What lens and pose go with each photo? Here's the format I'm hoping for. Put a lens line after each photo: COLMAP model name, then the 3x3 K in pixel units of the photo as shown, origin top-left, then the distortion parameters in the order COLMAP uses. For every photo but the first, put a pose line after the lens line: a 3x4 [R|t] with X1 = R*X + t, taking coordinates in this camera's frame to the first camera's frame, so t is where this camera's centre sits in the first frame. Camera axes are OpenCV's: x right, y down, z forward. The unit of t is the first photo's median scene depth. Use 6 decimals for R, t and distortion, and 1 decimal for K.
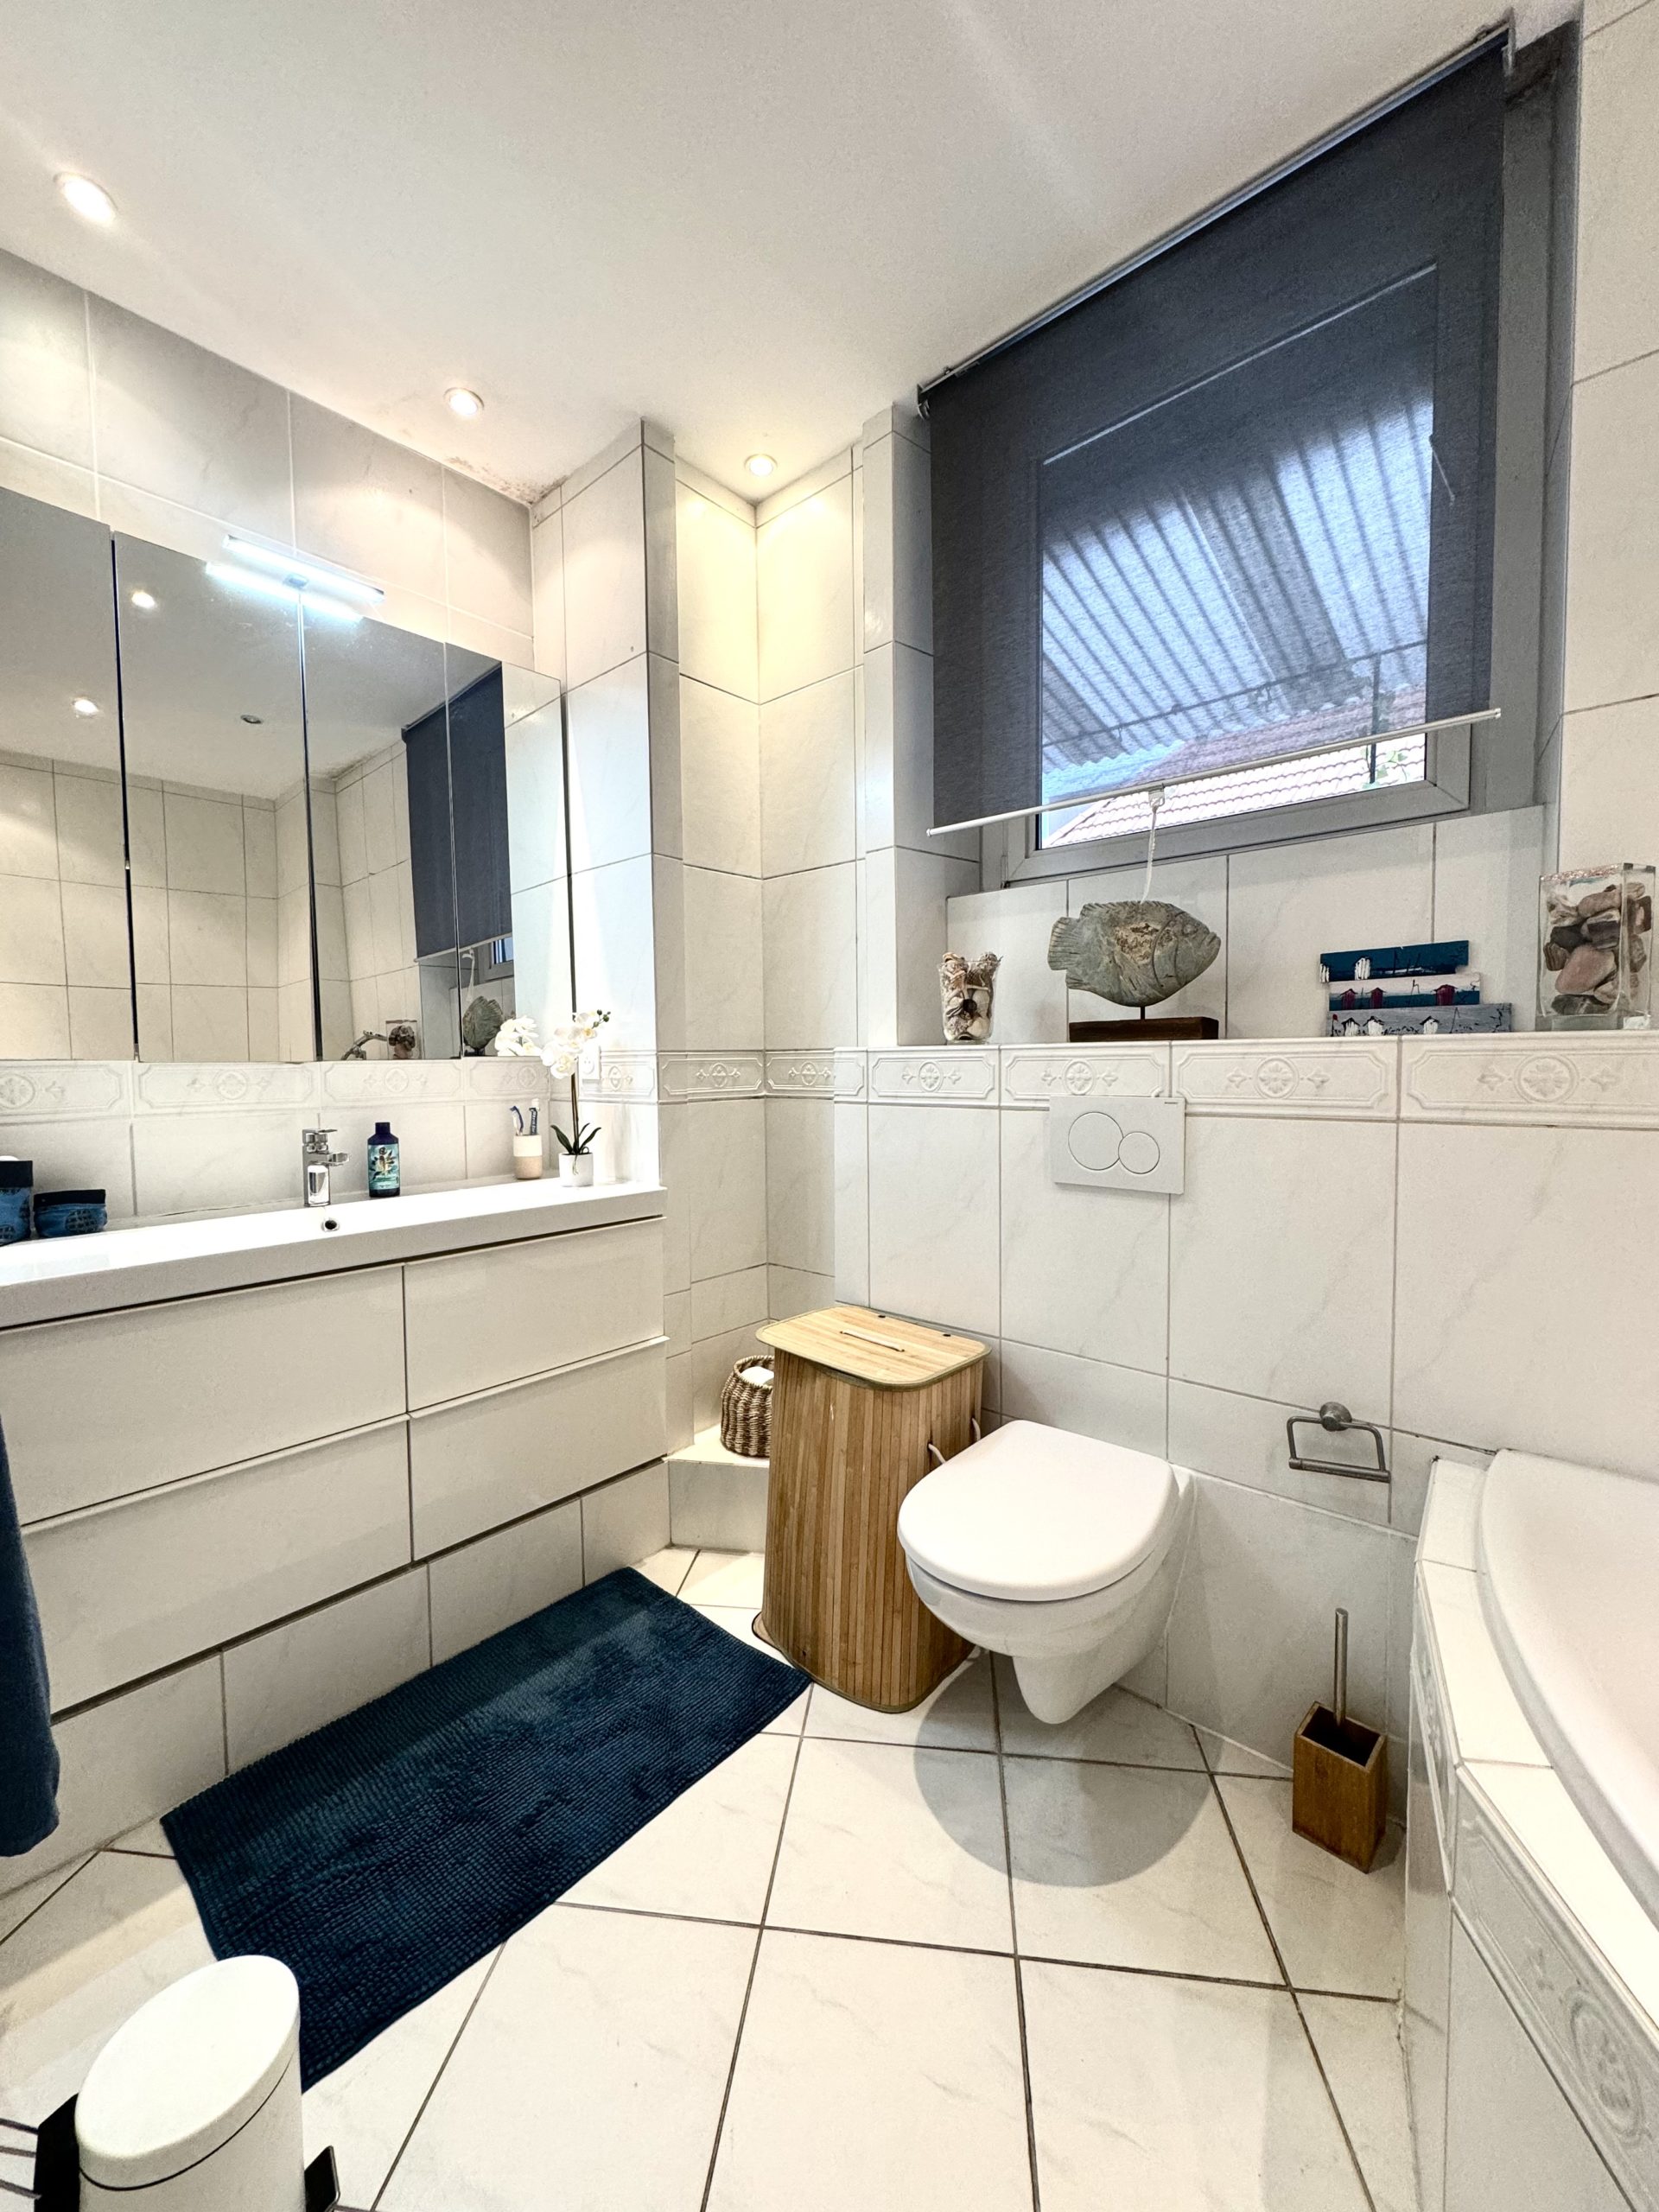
lens RADIAL K [[892.5, 0, 829.5], [0, 892.5, 1106.0], [0, 0, 1]] dist [-0.000561, 0.000185]
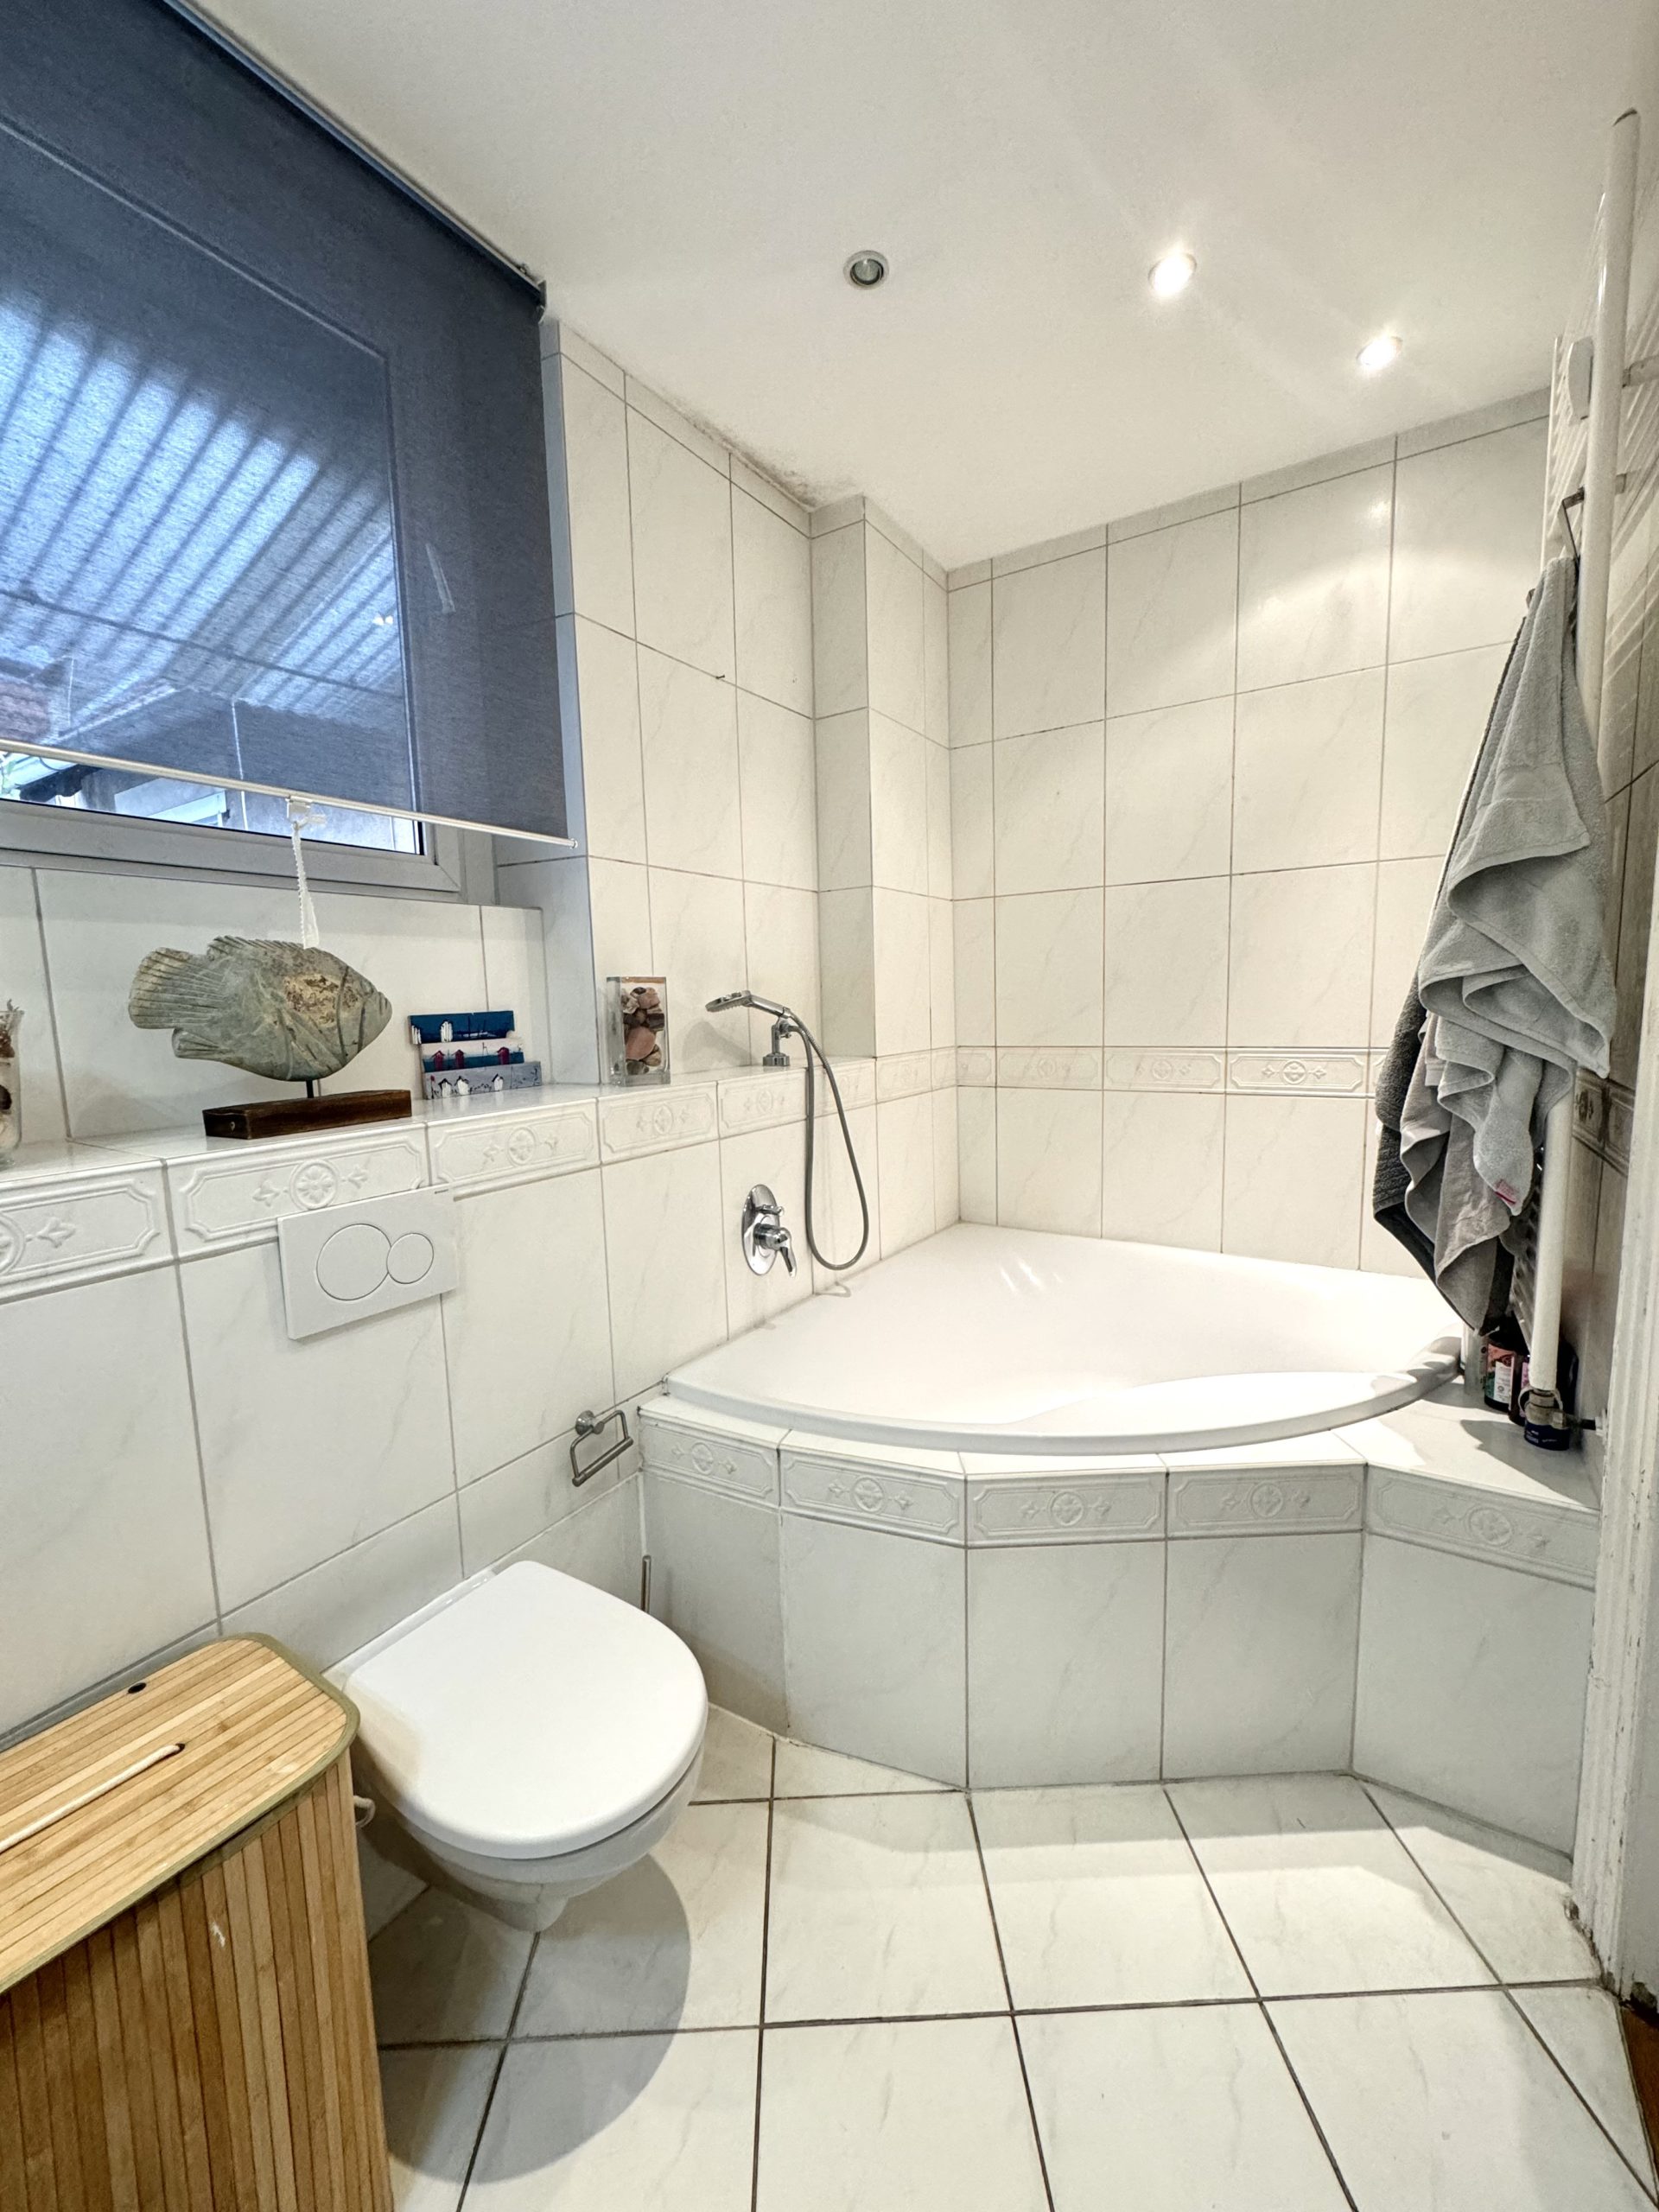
lens RADIAL K [[897.7, 0, 829.5], [0, 897.7, 1106.0], [0, 0, 1]] dist [-0.000442, 0.000239]
pose [[-0.167017, -0.104333, 0.980418, -0.525117], [0.078543, 0.989817, 0.118713, -0.157346], [-0.982821, 0.096832, -0.157122, 0.730953]]
